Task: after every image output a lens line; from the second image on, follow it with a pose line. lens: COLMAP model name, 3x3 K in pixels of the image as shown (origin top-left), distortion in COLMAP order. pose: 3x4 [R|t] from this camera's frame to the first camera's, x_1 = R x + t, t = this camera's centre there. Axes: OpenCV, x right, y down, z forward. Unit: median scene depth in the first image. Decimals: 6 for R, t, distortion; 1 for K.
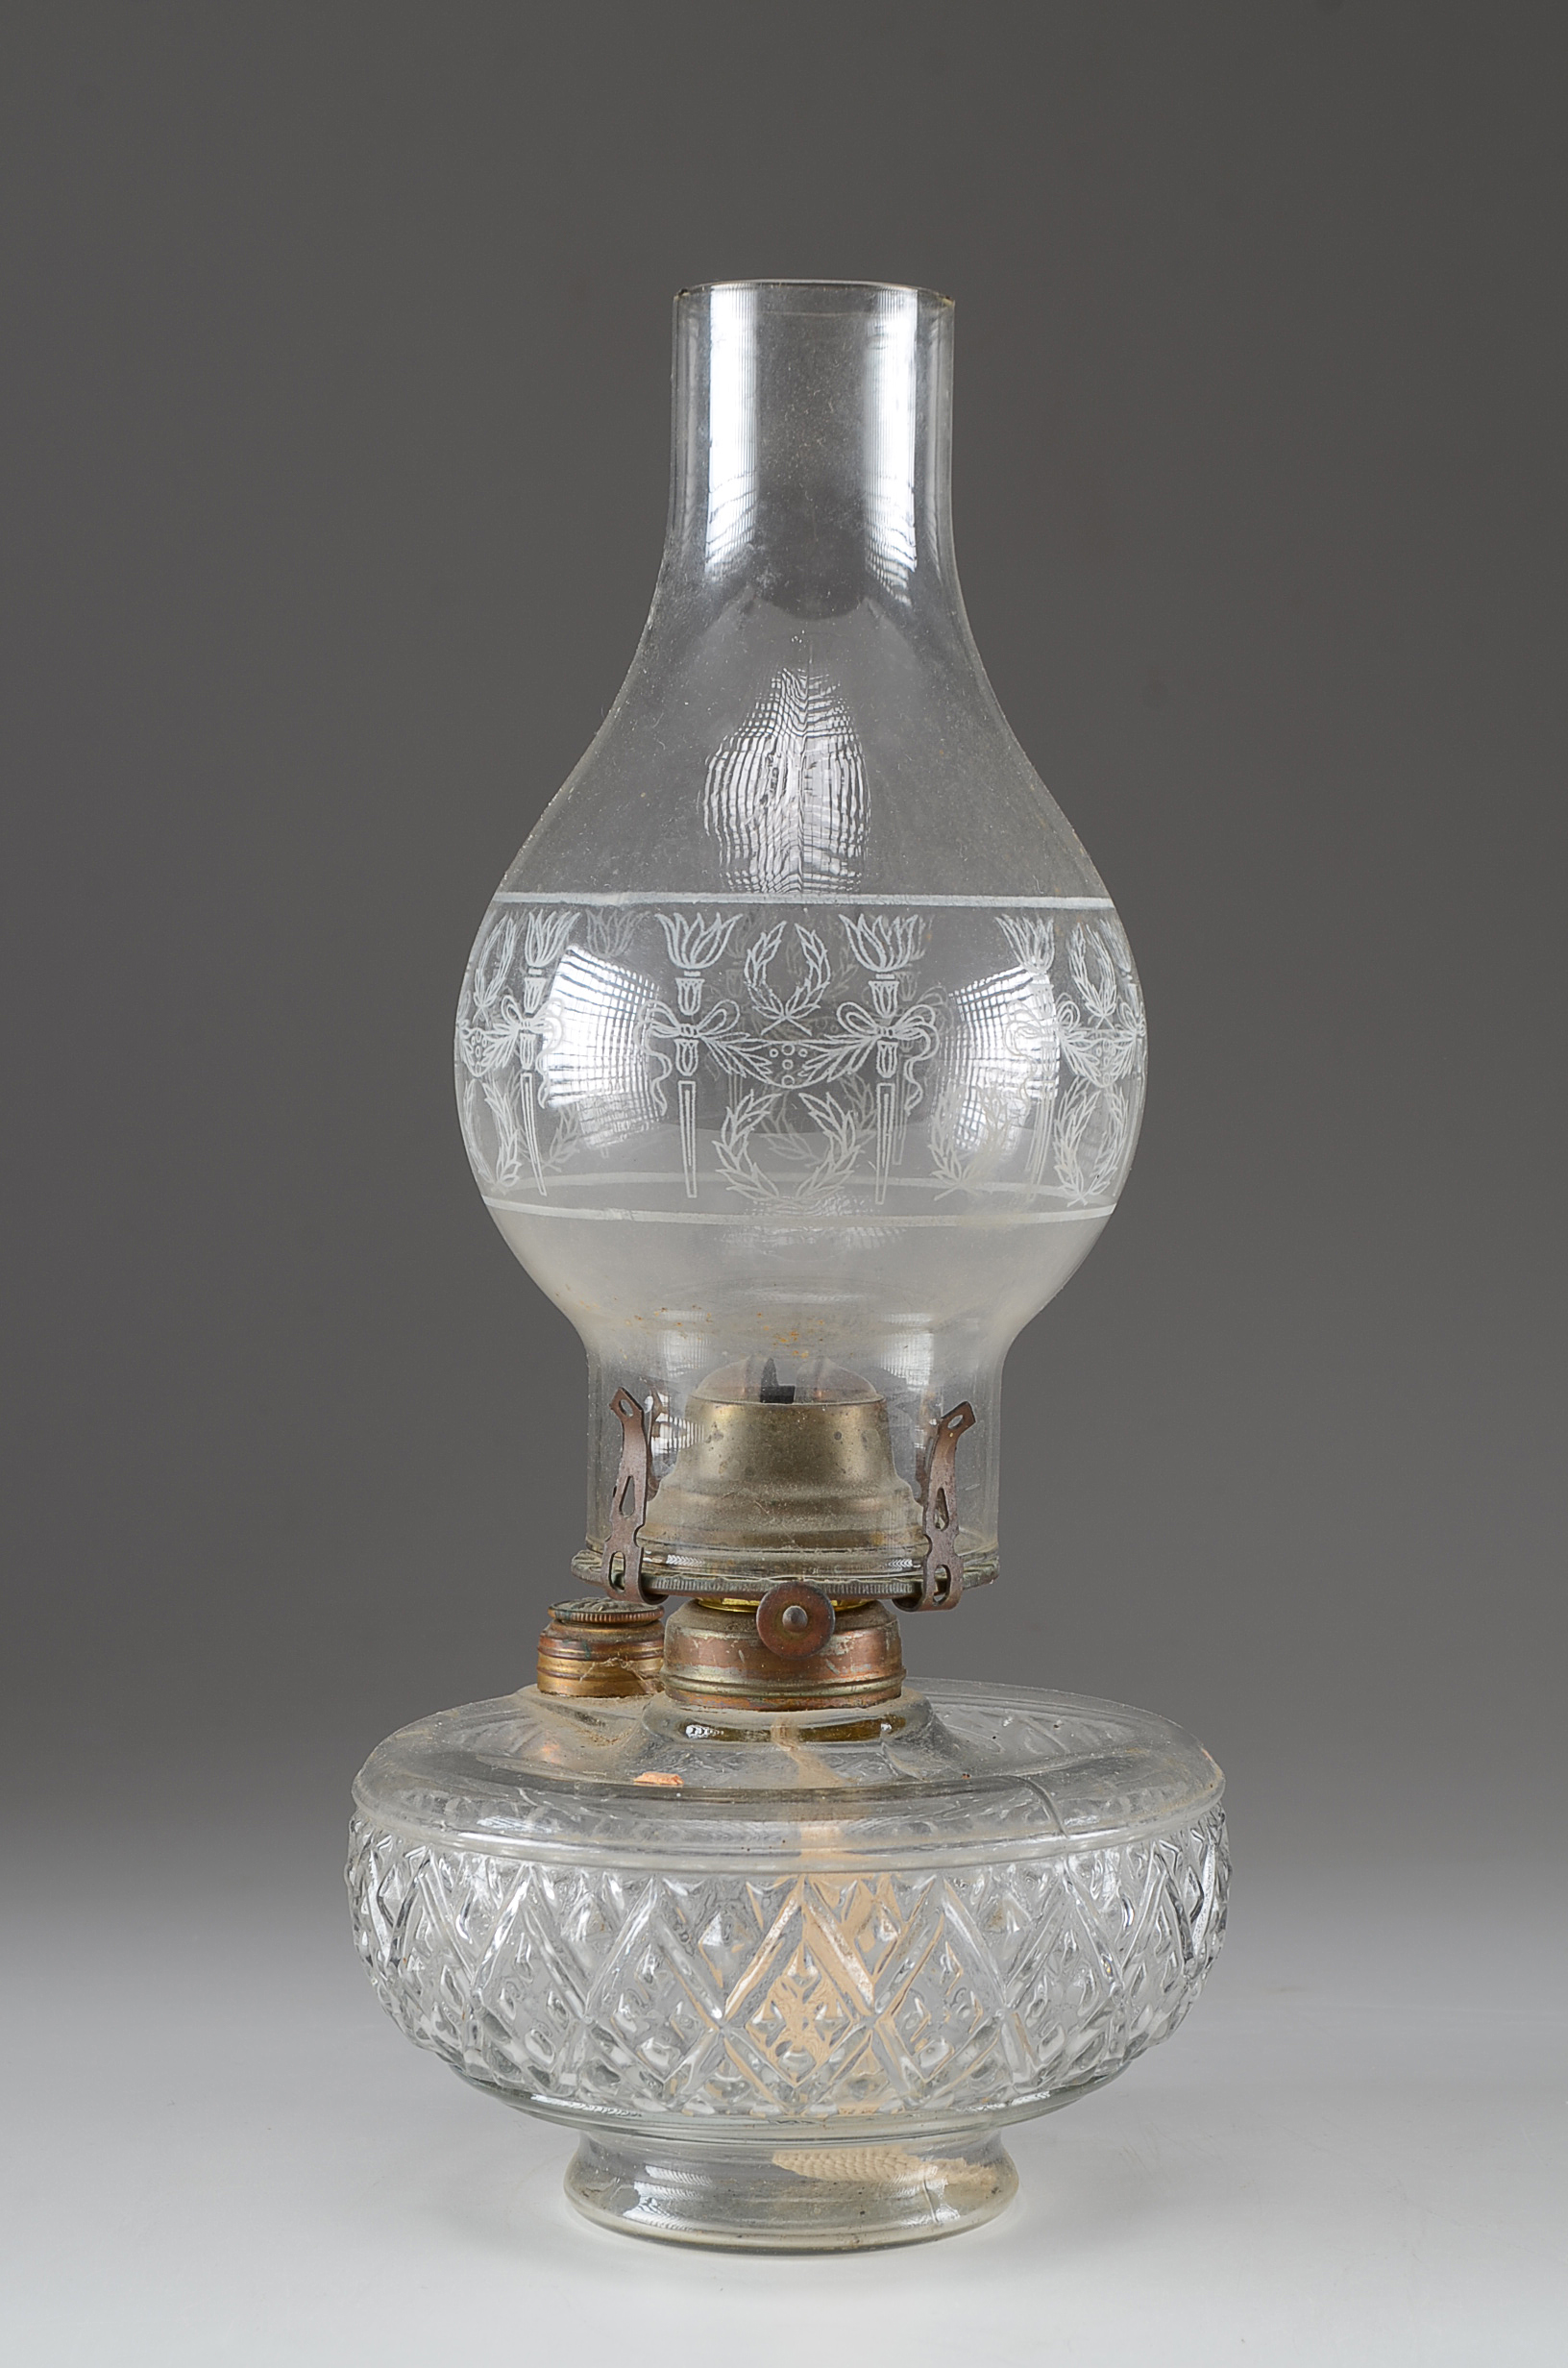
lens RADIAL K [[4934.0, 0, 784.0], [0, 4934.0, 1184.0], [0, 0, 1]] dist [0.060338, 0.062242]
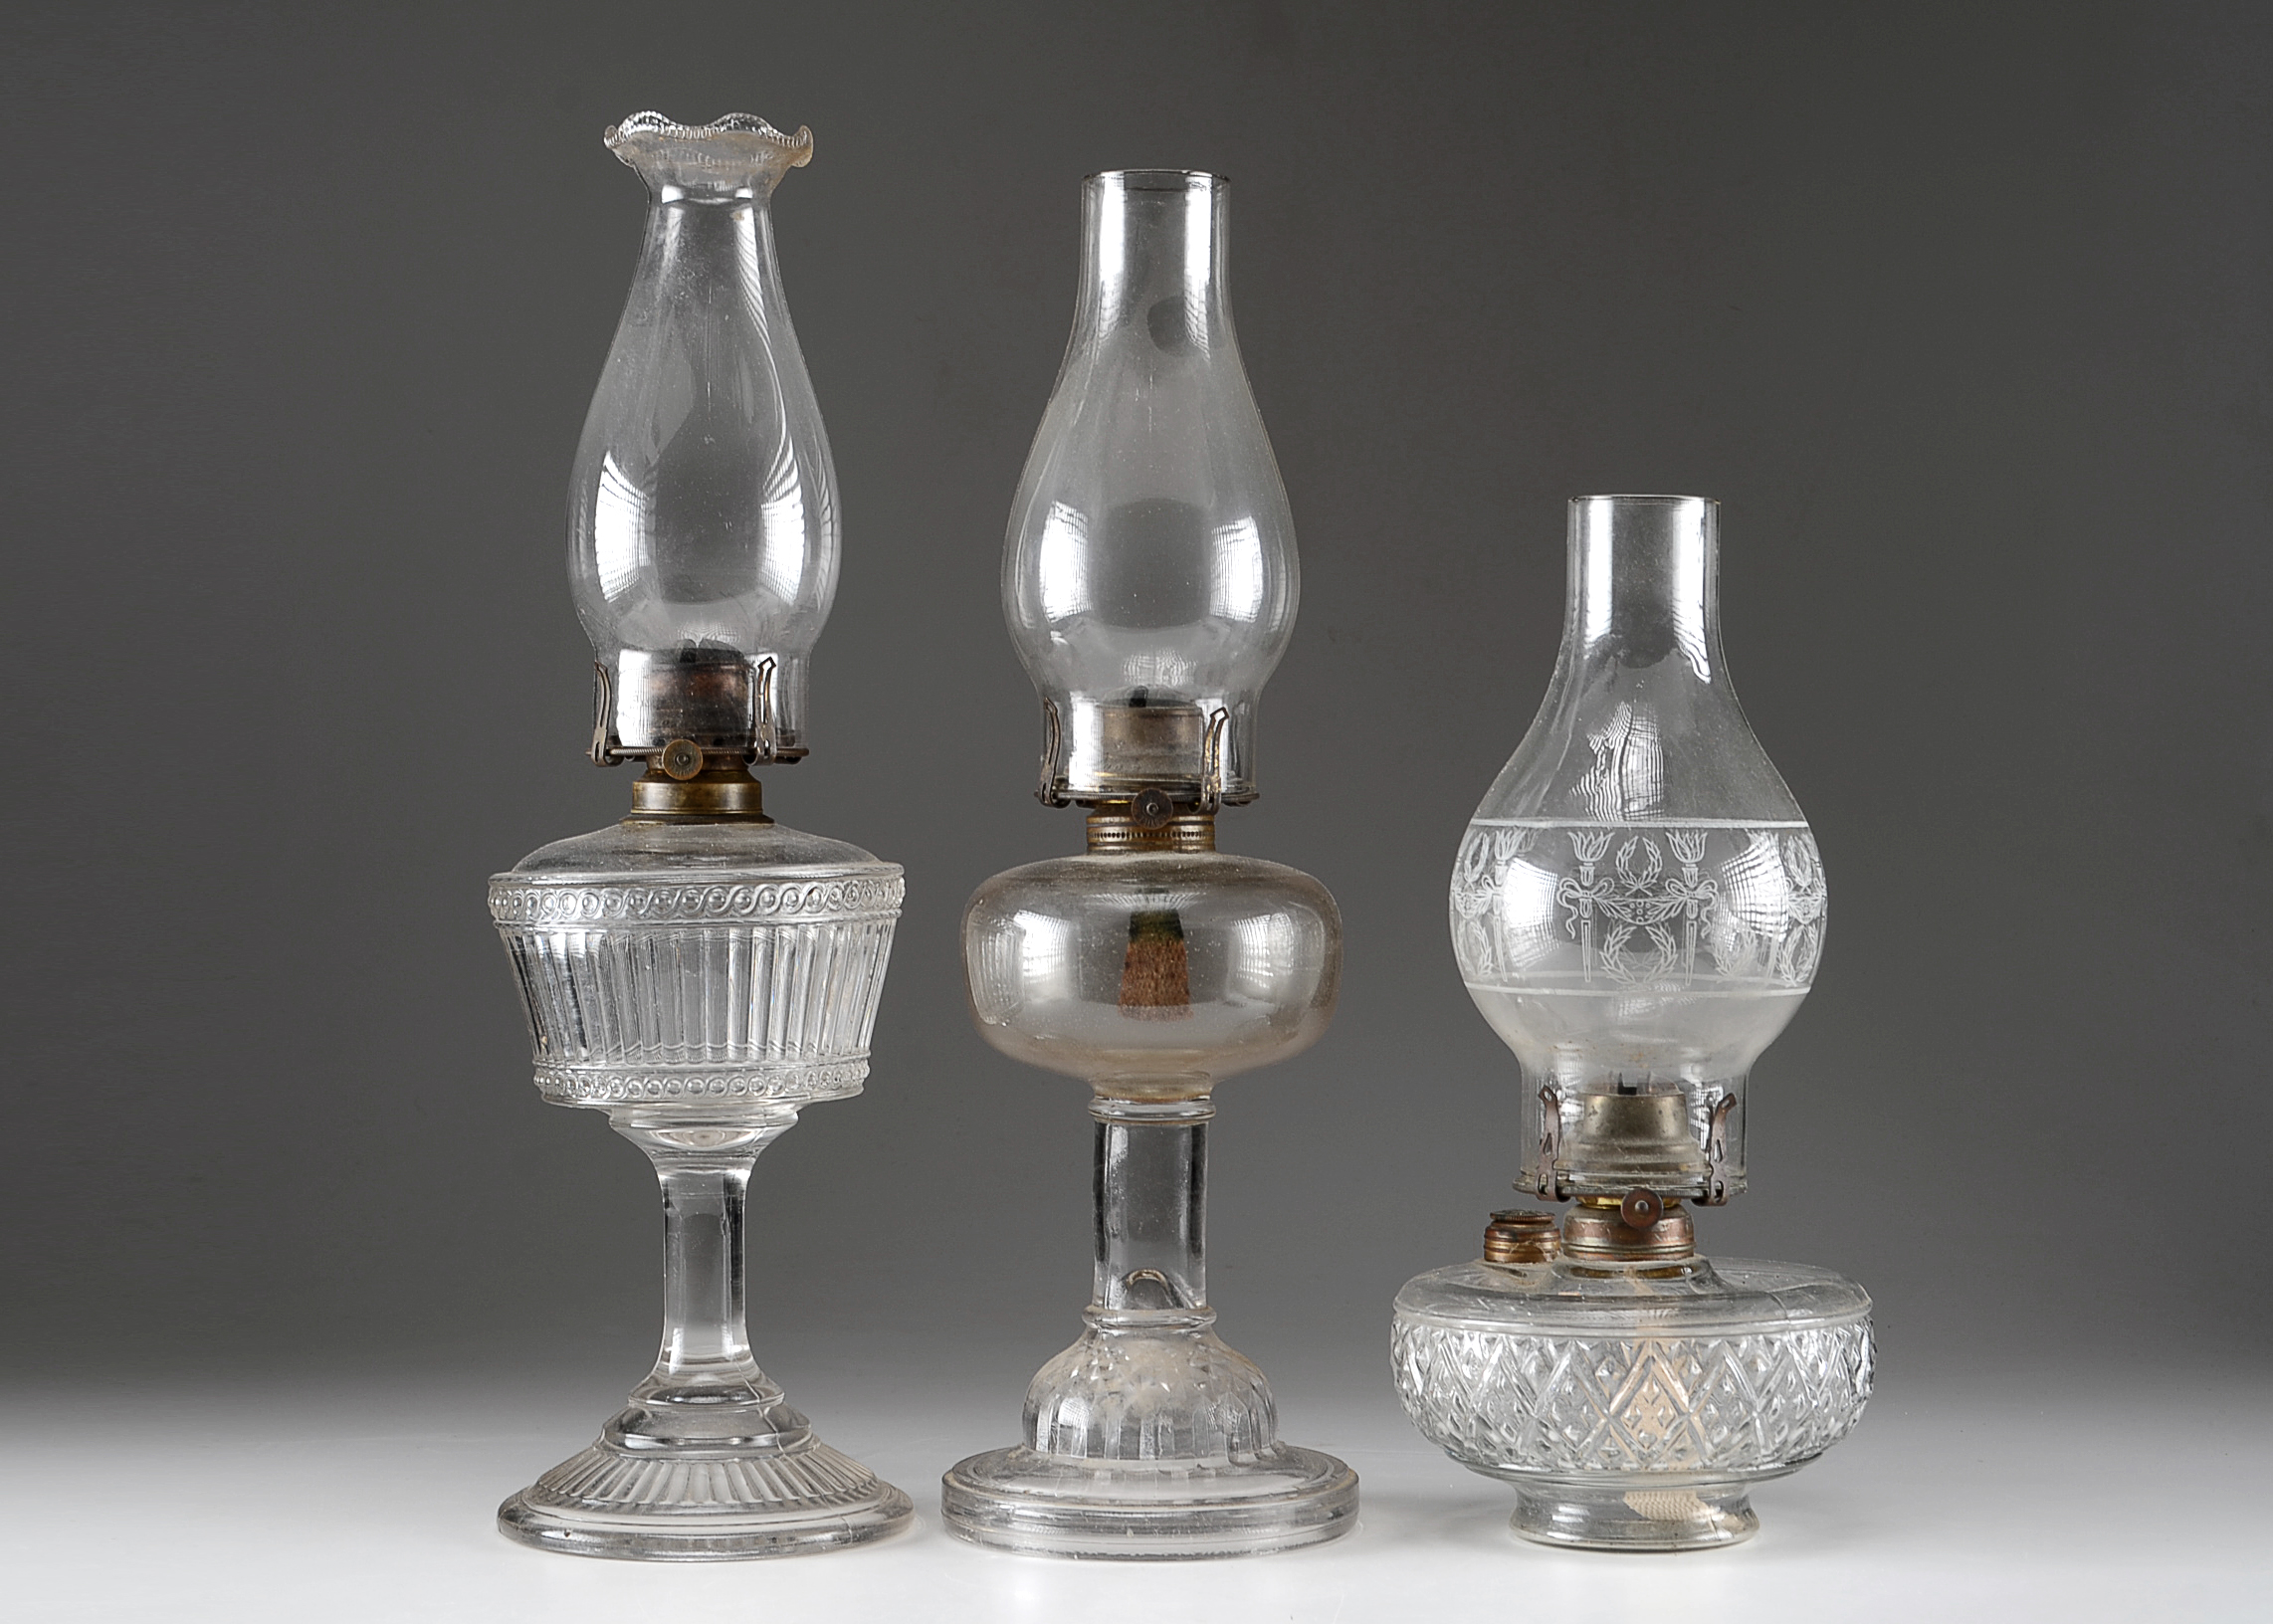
lens RADIAL K [[4405.5, 0, 1136.5], [0, 4405.5, 812.0], [0, 0, 1]] dist [-0.032316, 0.043671]
pose [[0.997843, -0.003883, -0.065537, -0.078375], [0.000908, 0.998970, -0.045372, 0.013681], [0.065646, 0.045215, 0.996818, -0.678417]]
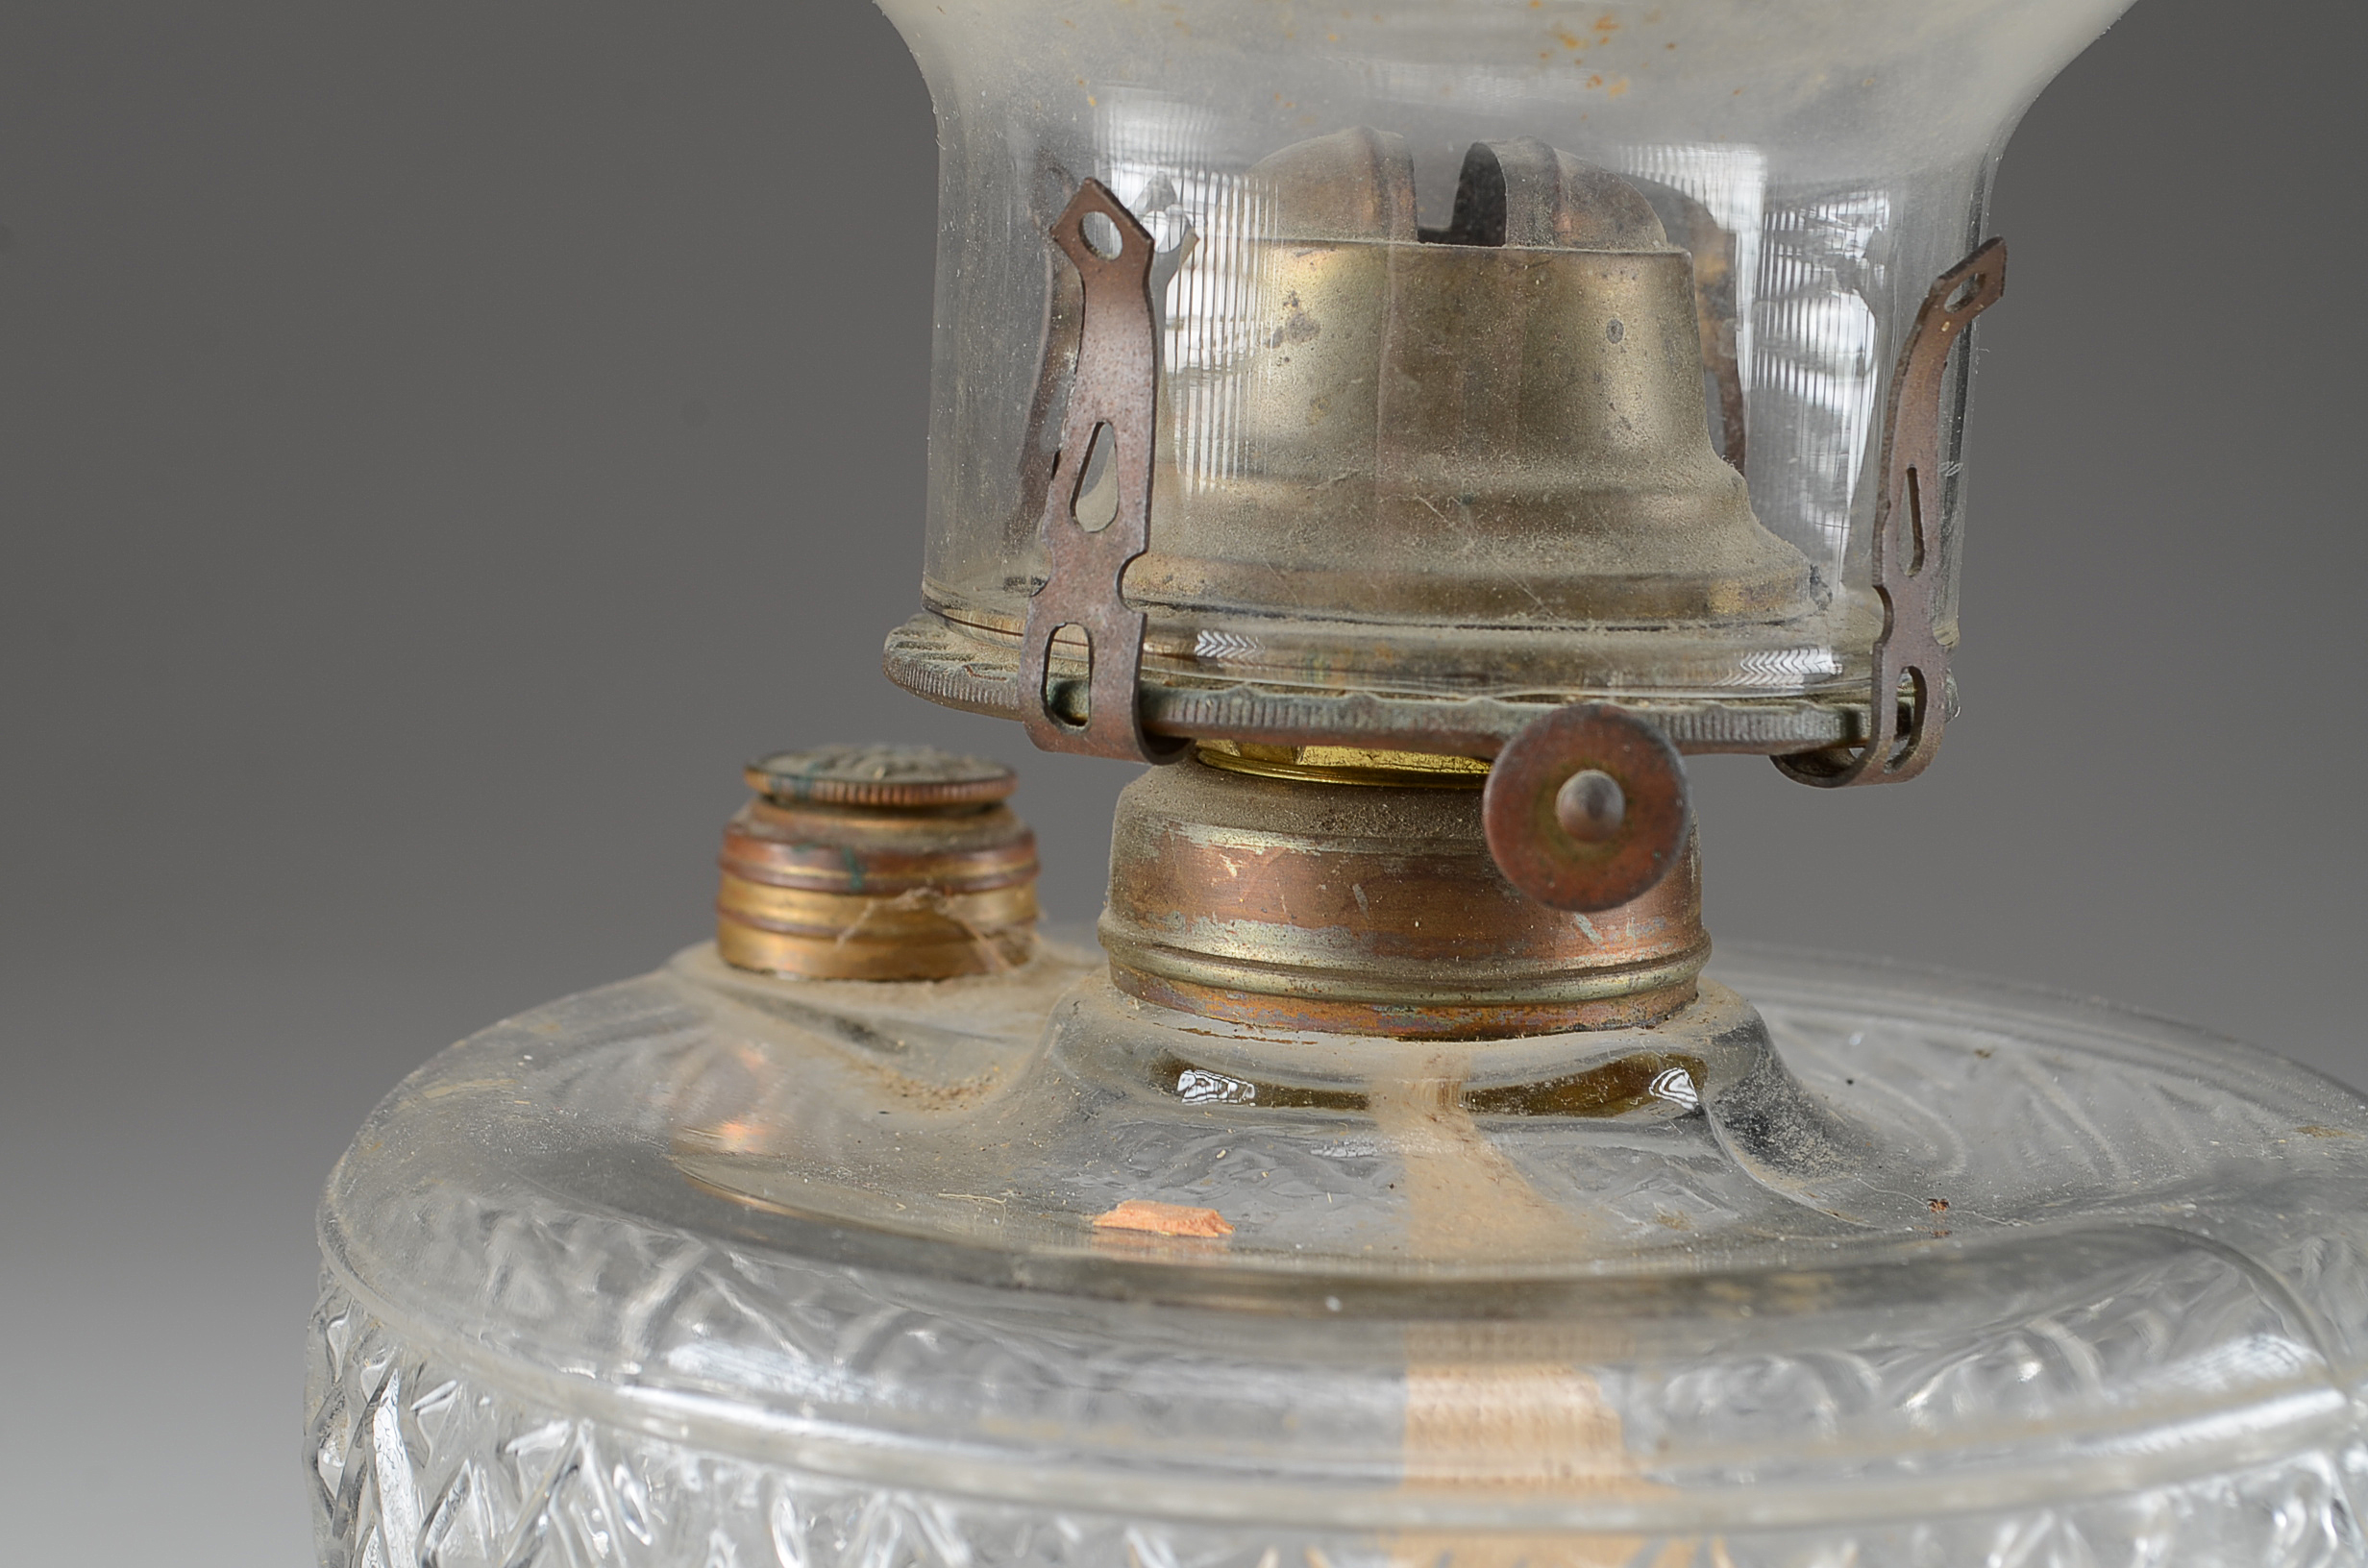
lens RADIAL K [[4934.0, 0, 1184.0], [0, 4934.0, 784.0], [0, 0, 1]] dist [0.060338, 0.062242]
pose [[0.988305, 0.007313, 0.152316, -0.083040], [-0.020870, 0.995938, 0.087595, 0.054470], [-0.151057, -0.089750, 0.984442, 0.638415]]
